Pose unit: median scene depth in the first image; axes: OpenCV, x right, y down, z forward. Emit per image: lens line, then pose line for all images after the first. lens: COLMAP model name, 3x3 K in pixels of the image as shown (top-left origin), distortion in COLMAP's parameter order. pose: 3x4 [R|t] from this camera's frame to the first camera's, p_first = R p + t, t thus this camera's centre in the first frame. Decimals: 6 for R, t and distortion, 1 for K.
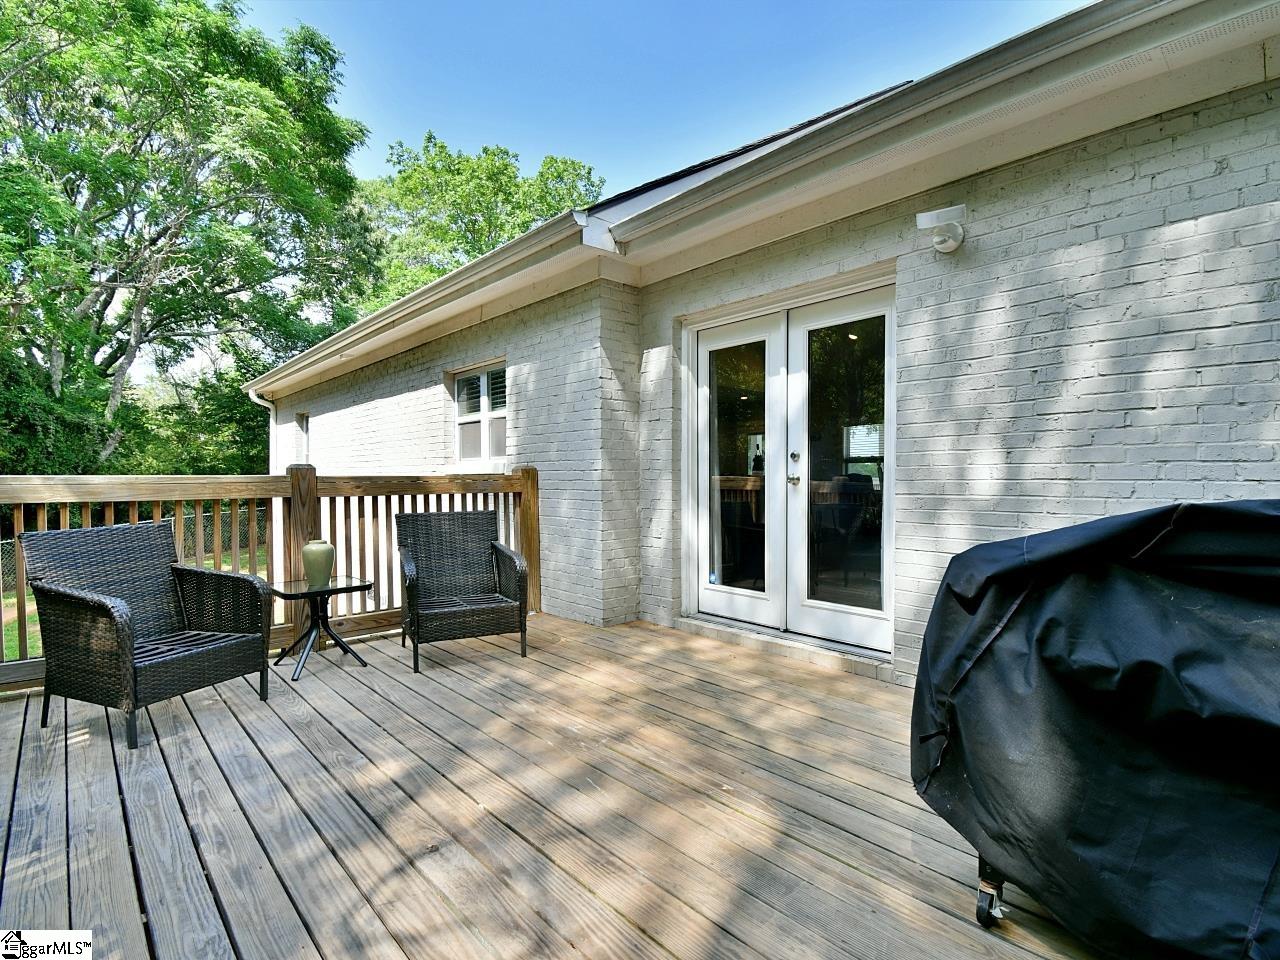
lens RADIAL K [[625.8, 0, 640.0], [0, 625.8, 480.0], [0, 0, 1]] dist [0.020034, -0.027706]
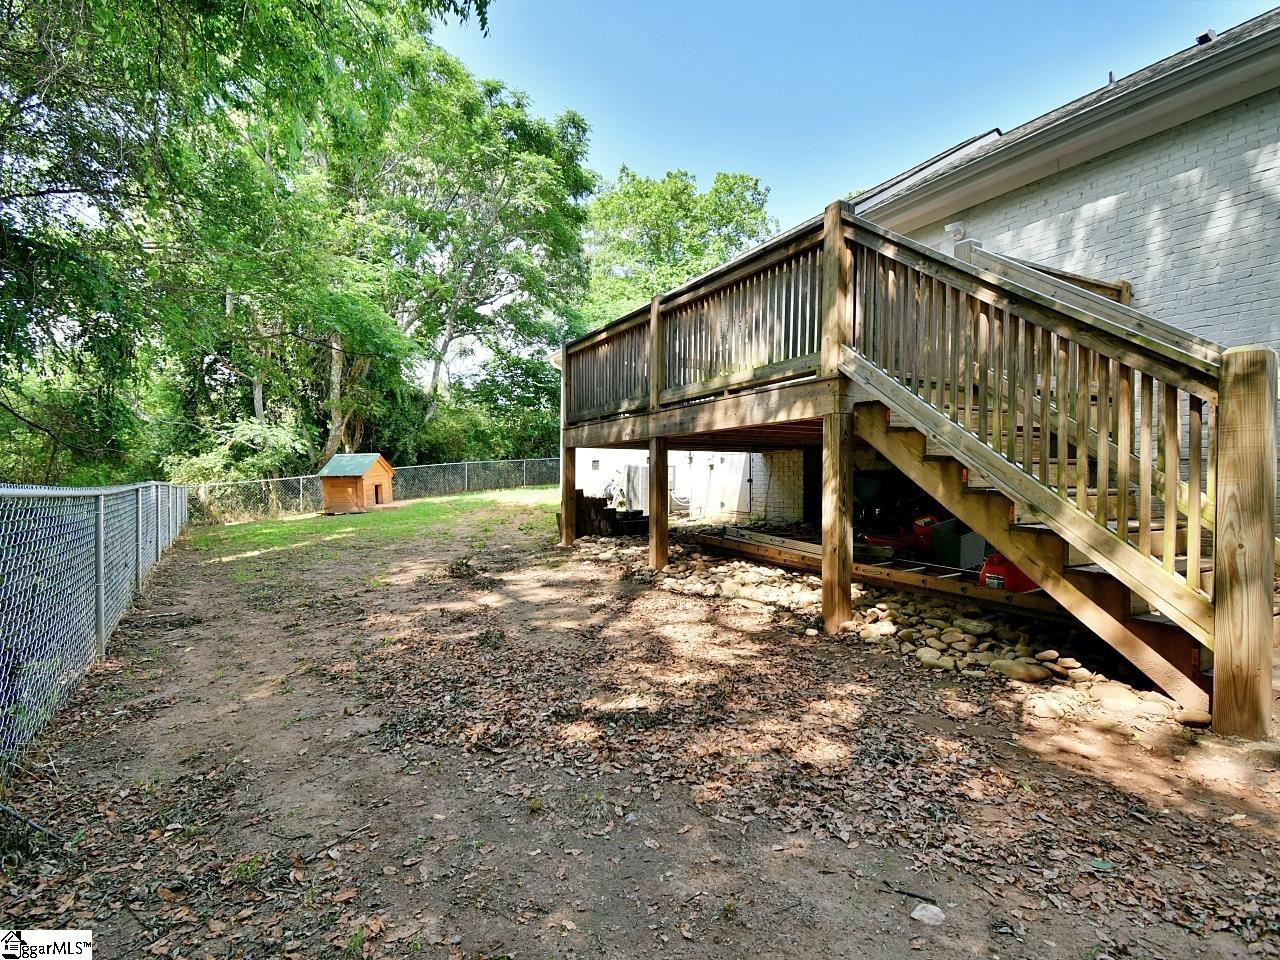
lens RADIAL K [[625.8, 0, 640.0], [0, 625.8, 480.0], [0, 0, 1]] dist [0.020034, -0.027706]
pose [[0.971667, 0.006816, -0.236255, -0.015202], [-0.008253, 0.999953, -0.005094, 0.060126], [0.236209, 0.006899, 0.971678, -0.167302]]
